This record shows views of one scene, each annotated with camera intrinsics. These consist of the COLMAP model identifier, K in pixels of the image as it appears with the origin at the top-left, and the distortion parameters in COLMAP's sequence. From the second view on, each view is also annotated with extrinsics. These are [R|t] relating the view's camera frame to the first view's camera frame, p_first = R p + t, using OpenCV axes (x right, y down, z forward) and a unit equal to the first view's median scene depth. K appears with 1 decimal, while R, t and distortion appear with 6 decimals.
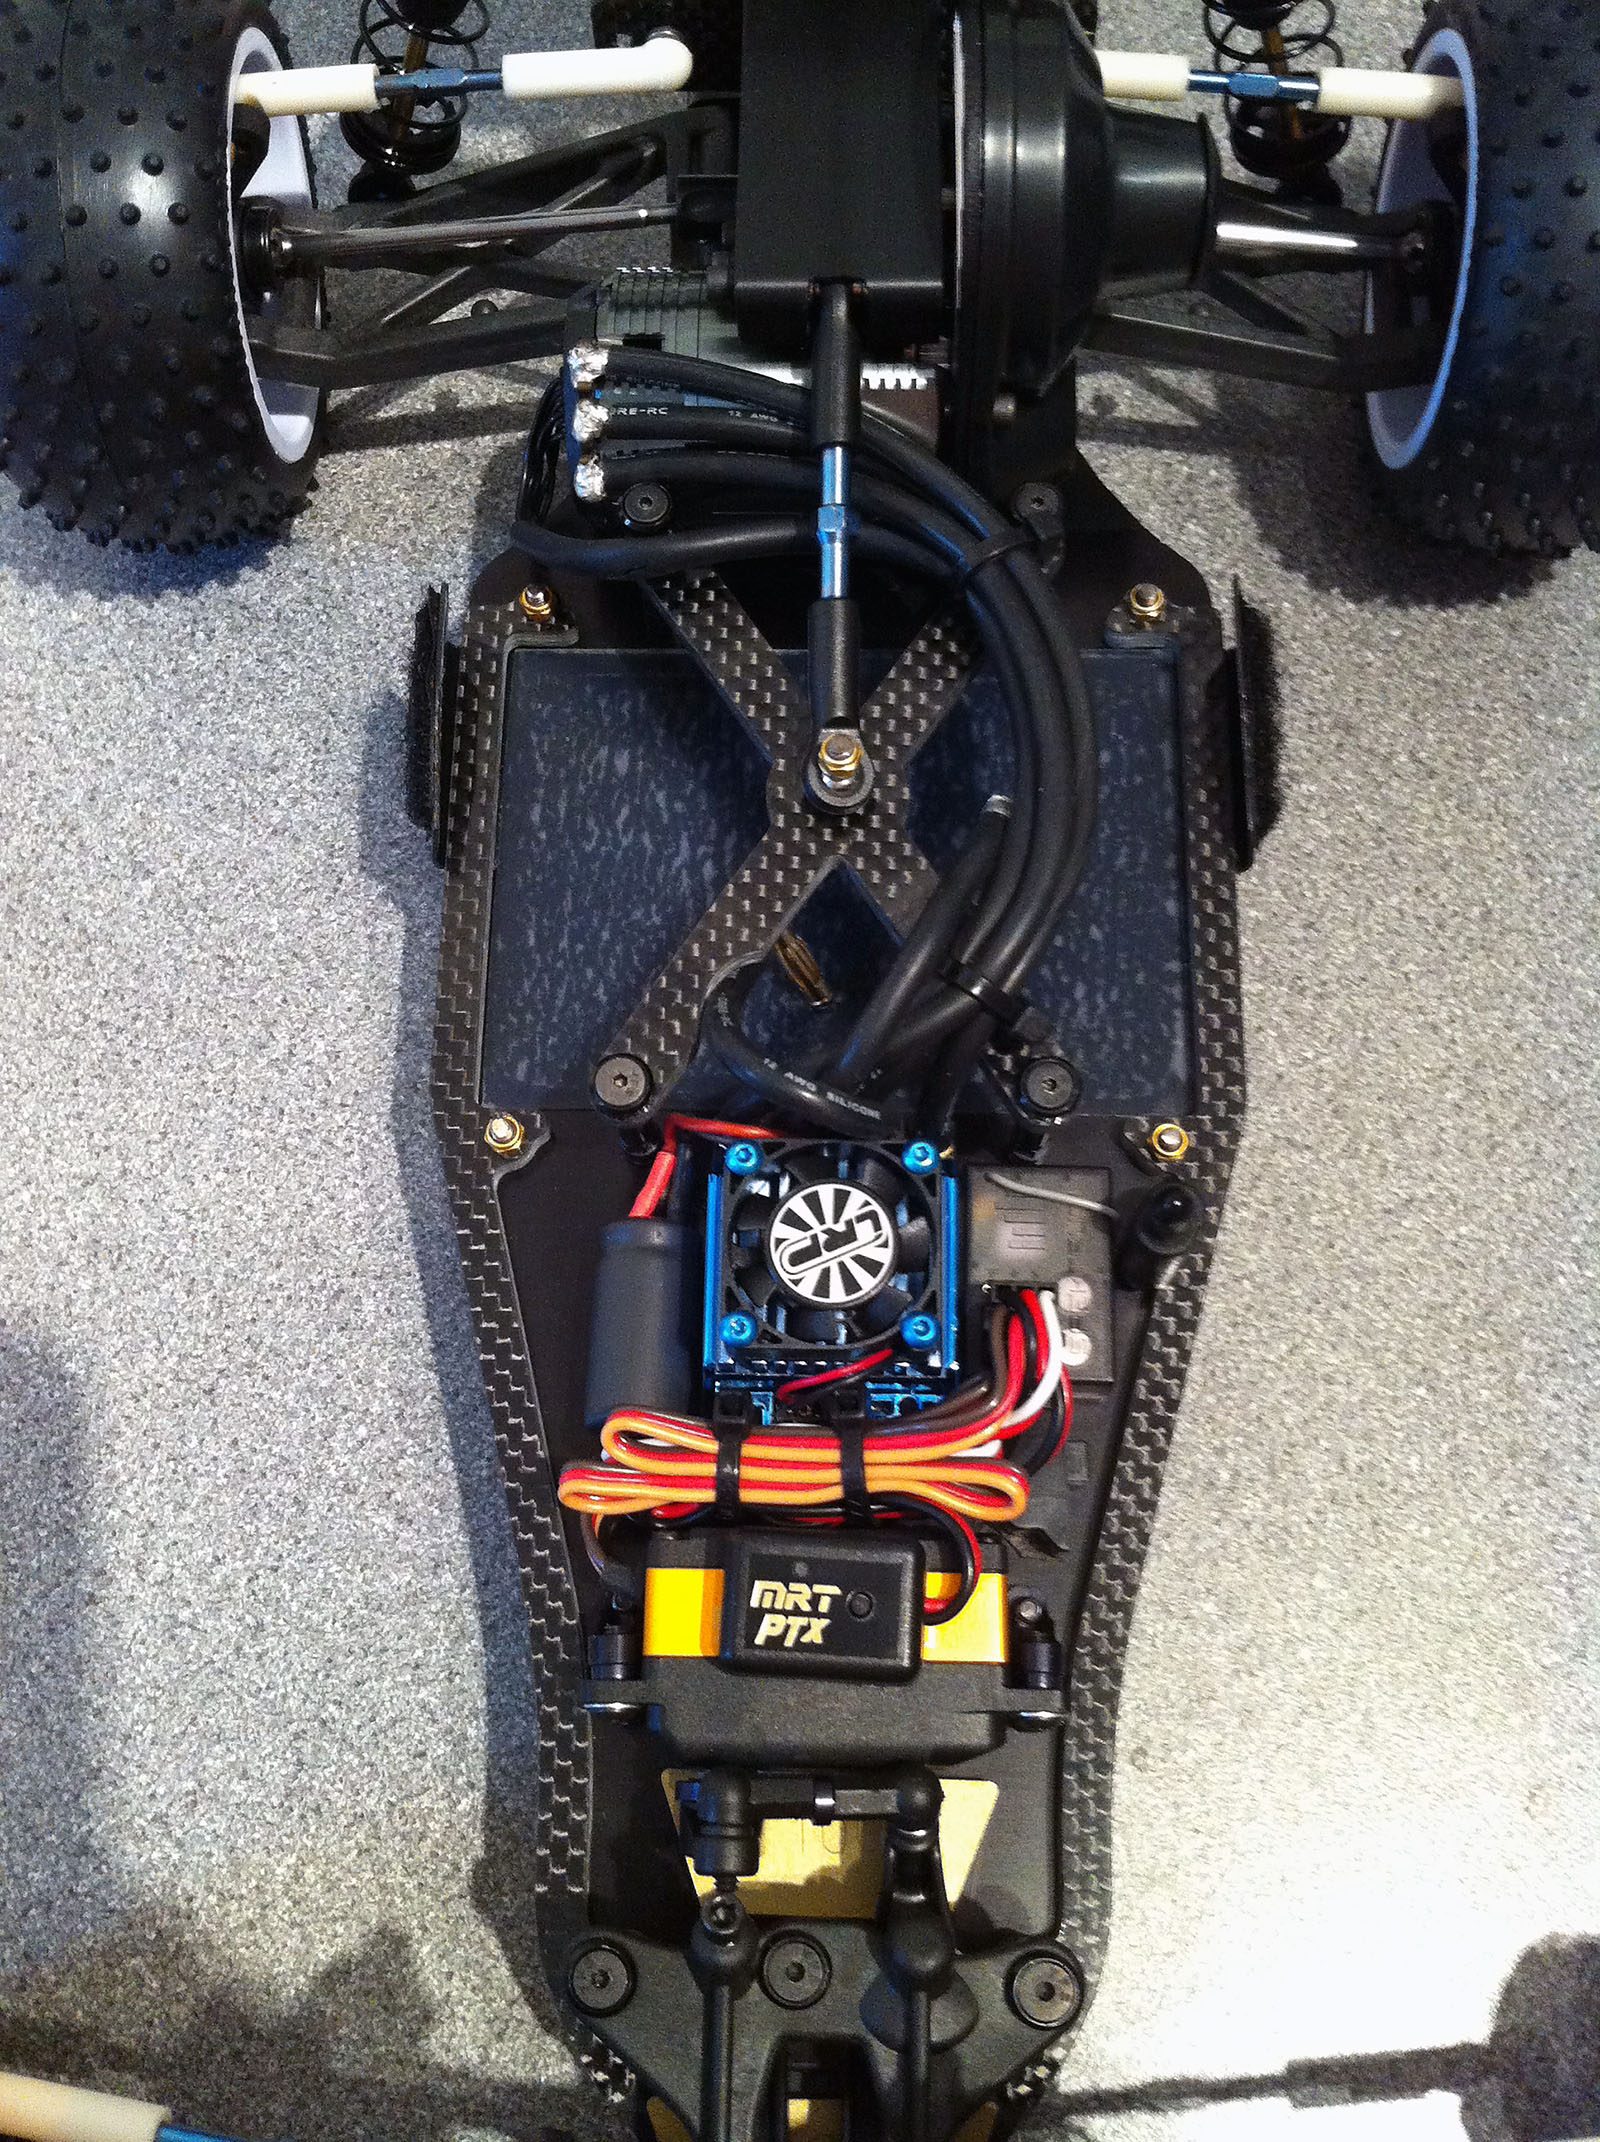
lens RADIAL K [[2065.6, 0, 800.0], [0, 2065.6, 1071.0], [0, 0, 1]] dist [0.084792, -0.298400]
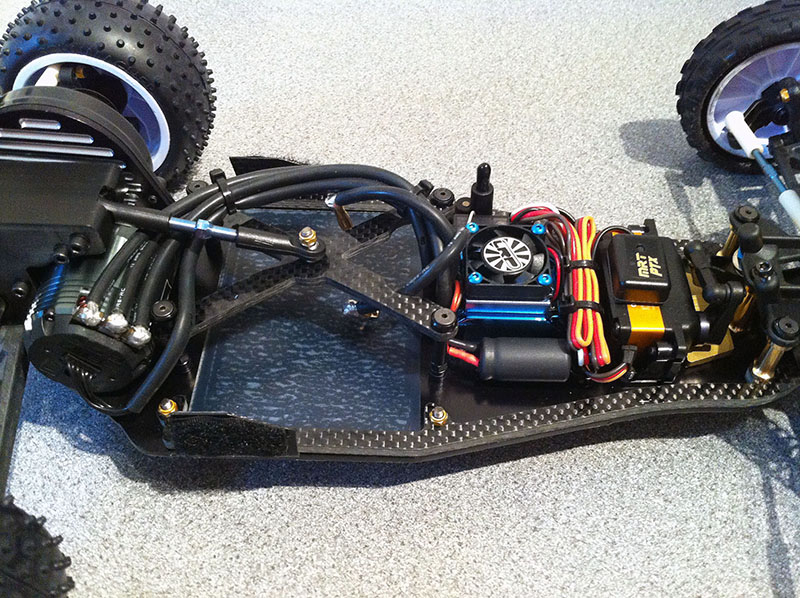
lens RADIAL K [[771.5, 0, 400.0], [0, 771.5, 309.5], [0, 0, 1]] dist [0.084792, -0.298400]
pose [[0.014728, -0.764815, 0.644082, -0.667412], [0.945808, 0.219637, 0.239181, -0.262530], [-0.324393, 0.605655, 0.726603, 0.376045]]
